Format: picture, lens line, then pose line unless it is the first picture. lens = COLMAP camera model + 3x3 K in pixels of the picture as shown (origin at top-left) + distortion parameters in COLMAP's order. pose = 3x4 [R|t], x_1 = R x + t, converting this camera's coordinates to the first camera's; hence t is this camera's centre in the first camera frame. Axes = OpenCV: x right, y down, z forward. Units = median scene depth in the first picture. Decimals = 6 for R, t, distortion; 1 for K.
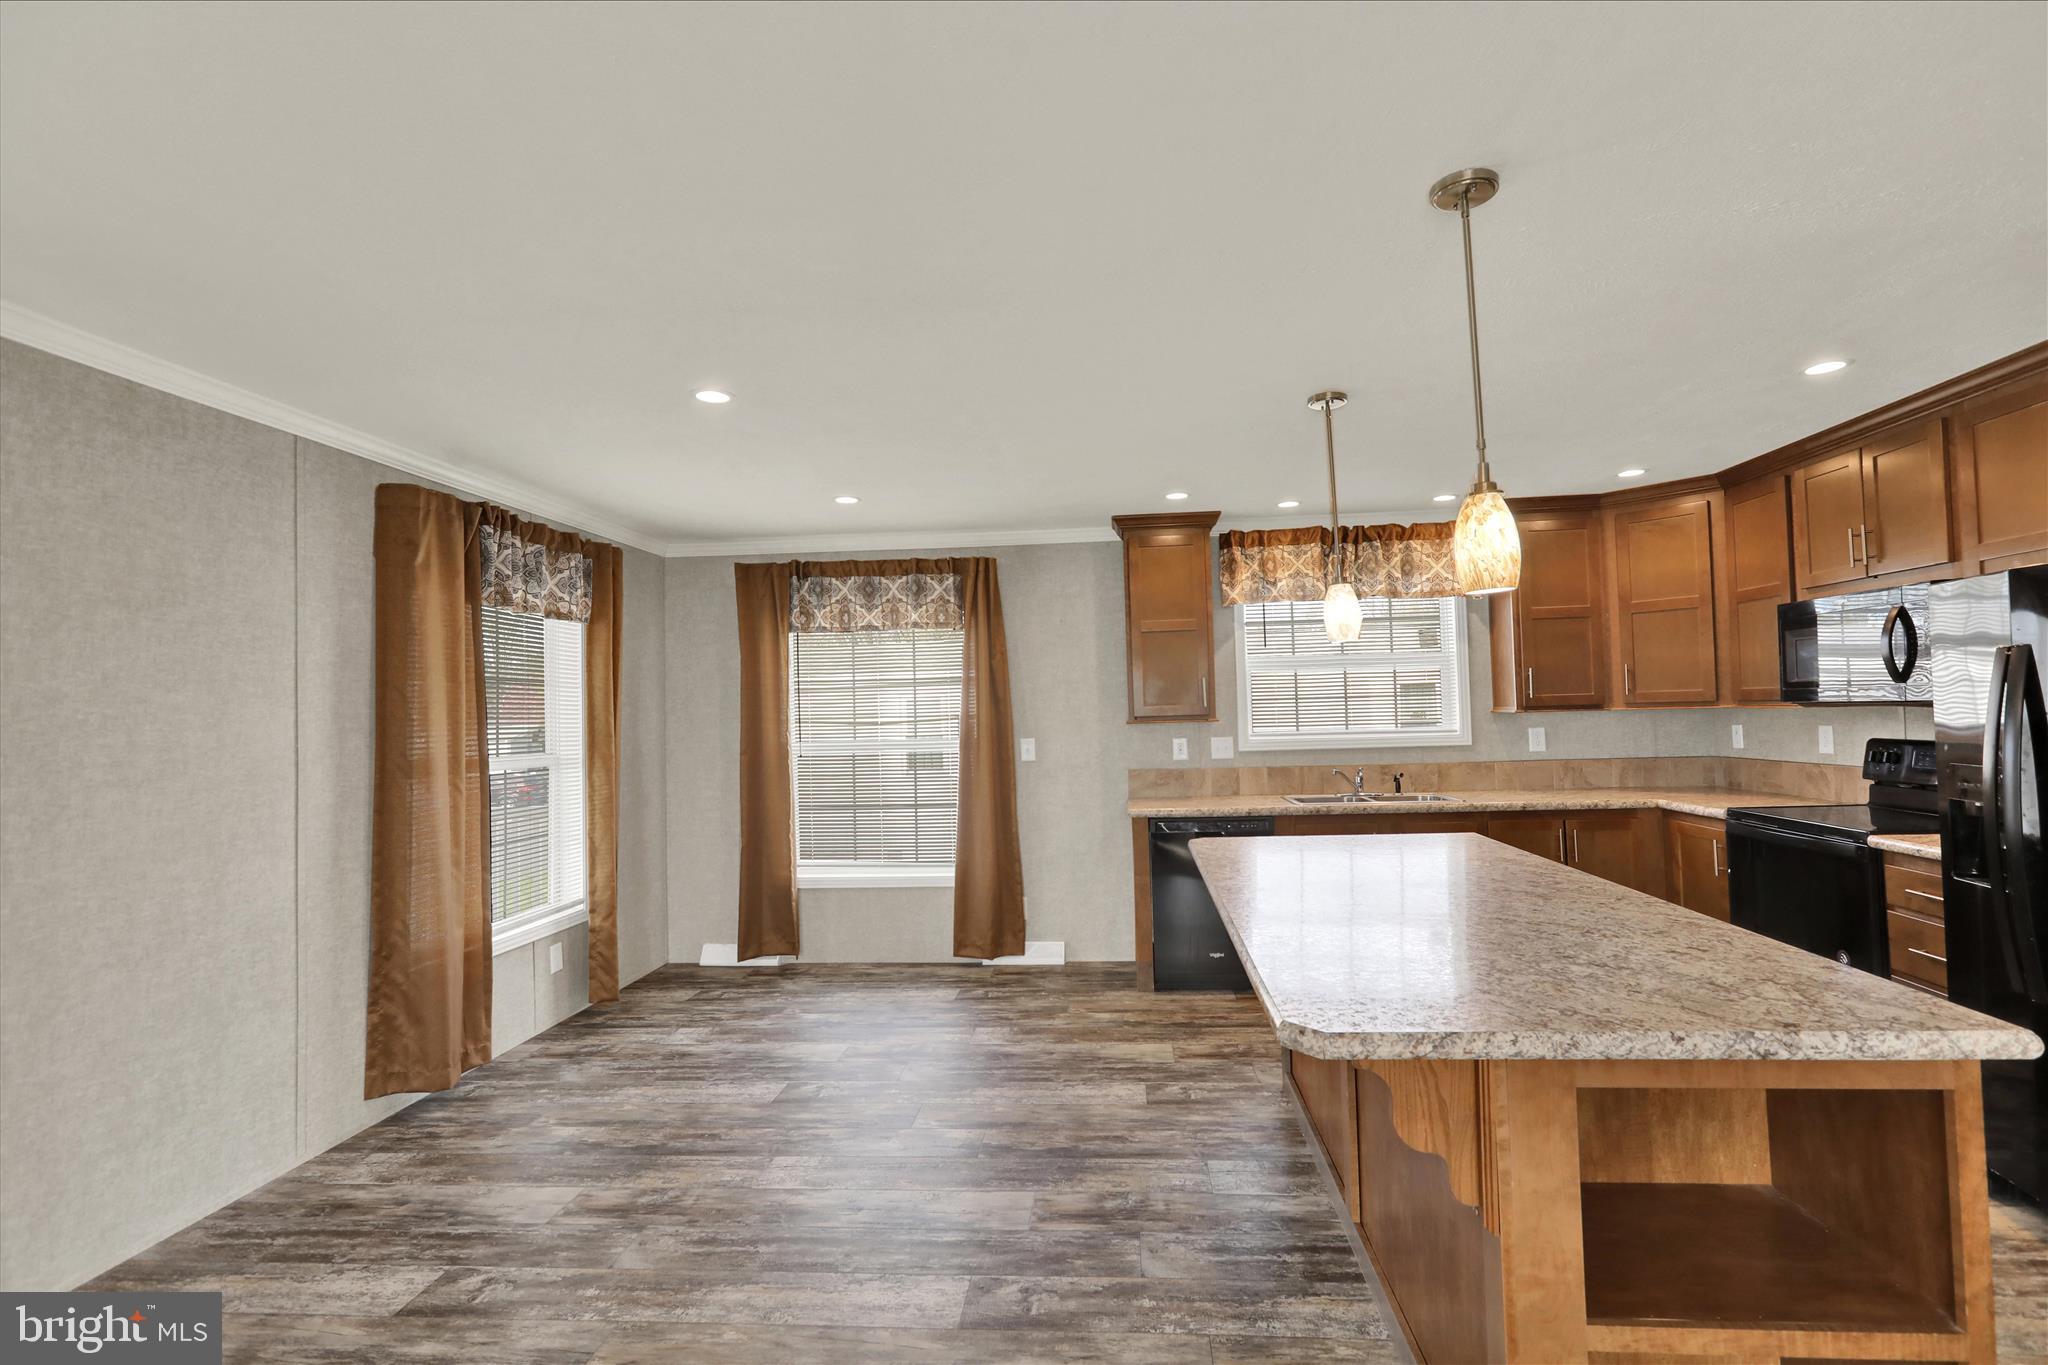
lens RADIAL K [[950.1, 0, 1057.8], [0, 950.1, 686.0], [0, 0, 1]] dist [0.008762, 0.000476]
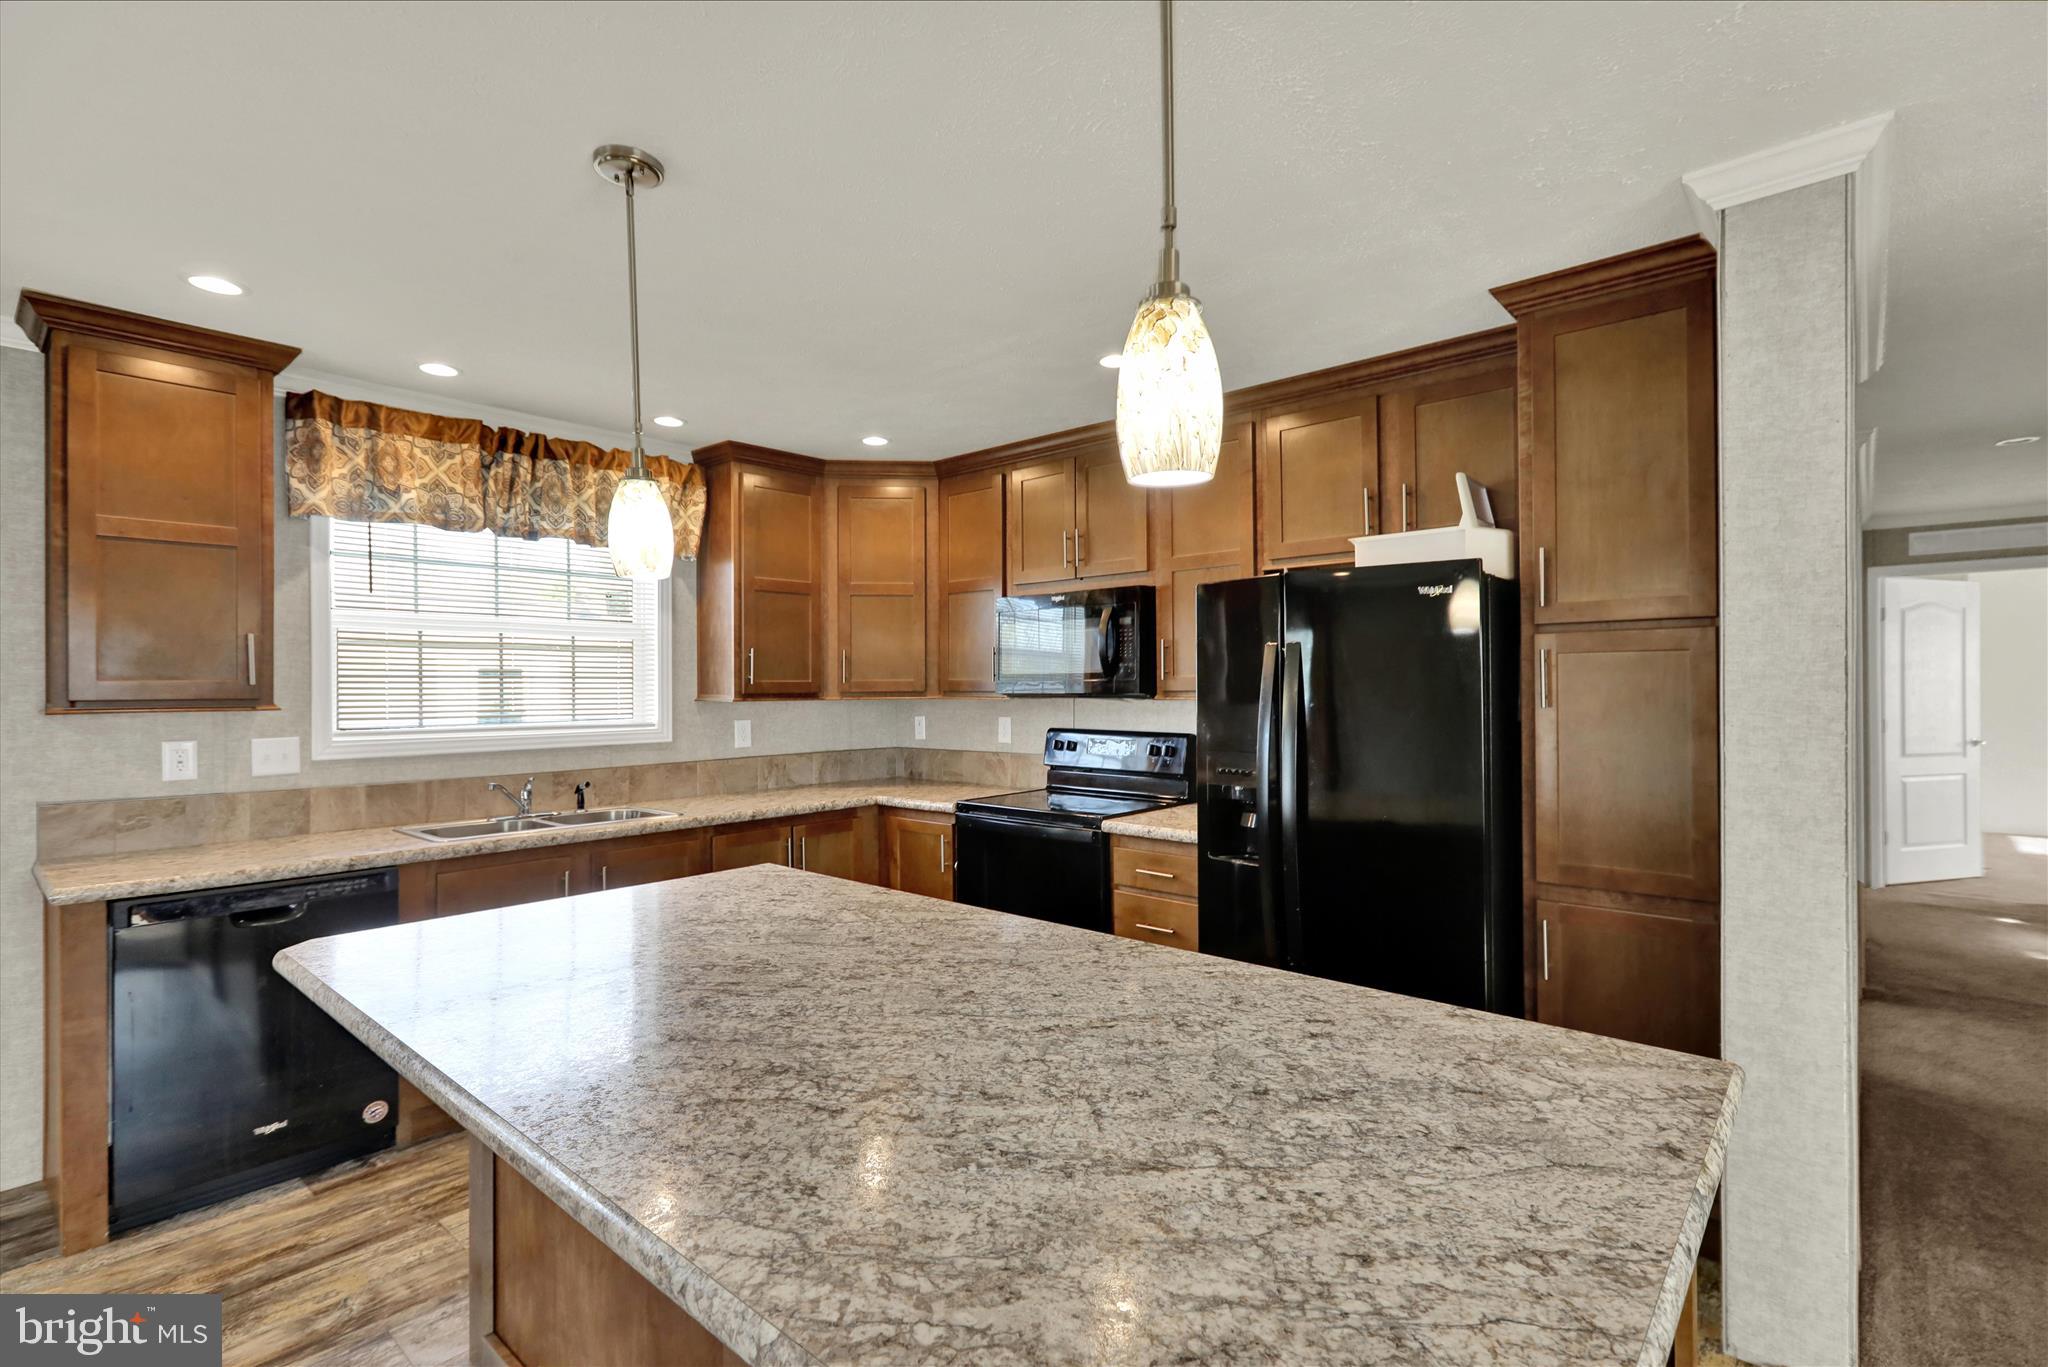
lens RADIAL K [[942.7, 0, 1060.2], [0, 942.7, 678.9], [0, 0, 1]] dist [0.001373, -0.000195]
pose [[0.590272, 0.030831, 0.806615, -0.013573], [-0.033141, 0.999353, -0.013945, 0.009888], [-0.806524, -0.018501, 0.590912, 0.272692]]
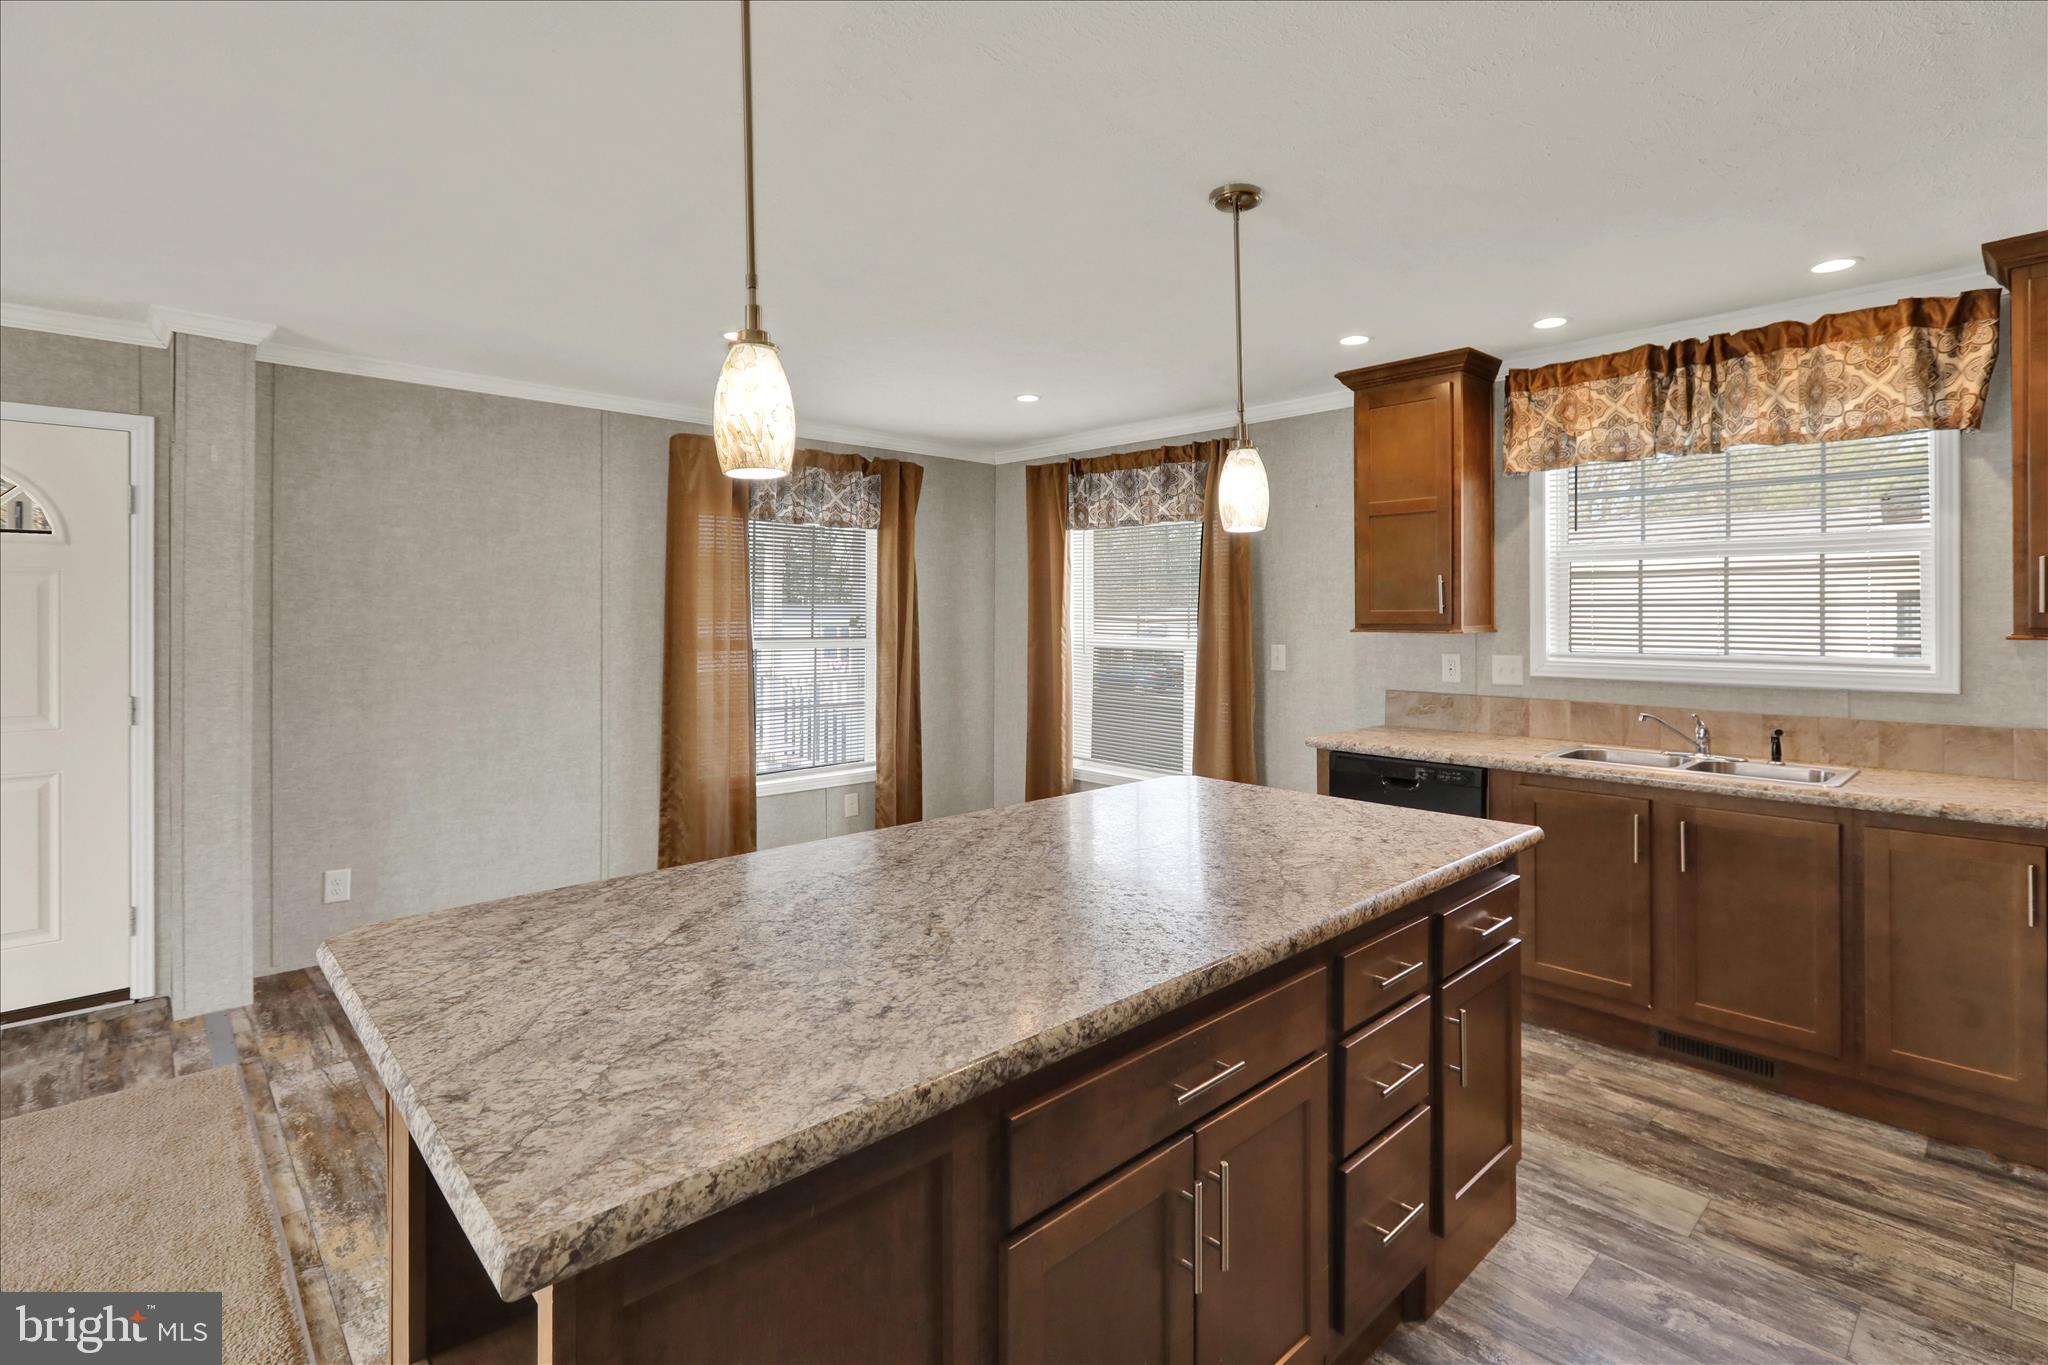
lens RADIAL K [[955.3, 0, 1049.3], [0, 955.3, 624.0], [0, 0, 1]] dist [-0.013093, 0.001082]
pose [[0.745642, 0.033899, -0.665484, 0.411711], [-0.001088, 0.998766, 0.049657, -0.006642], [0.666345, -0.036302, 0.744759, 0.226393]]
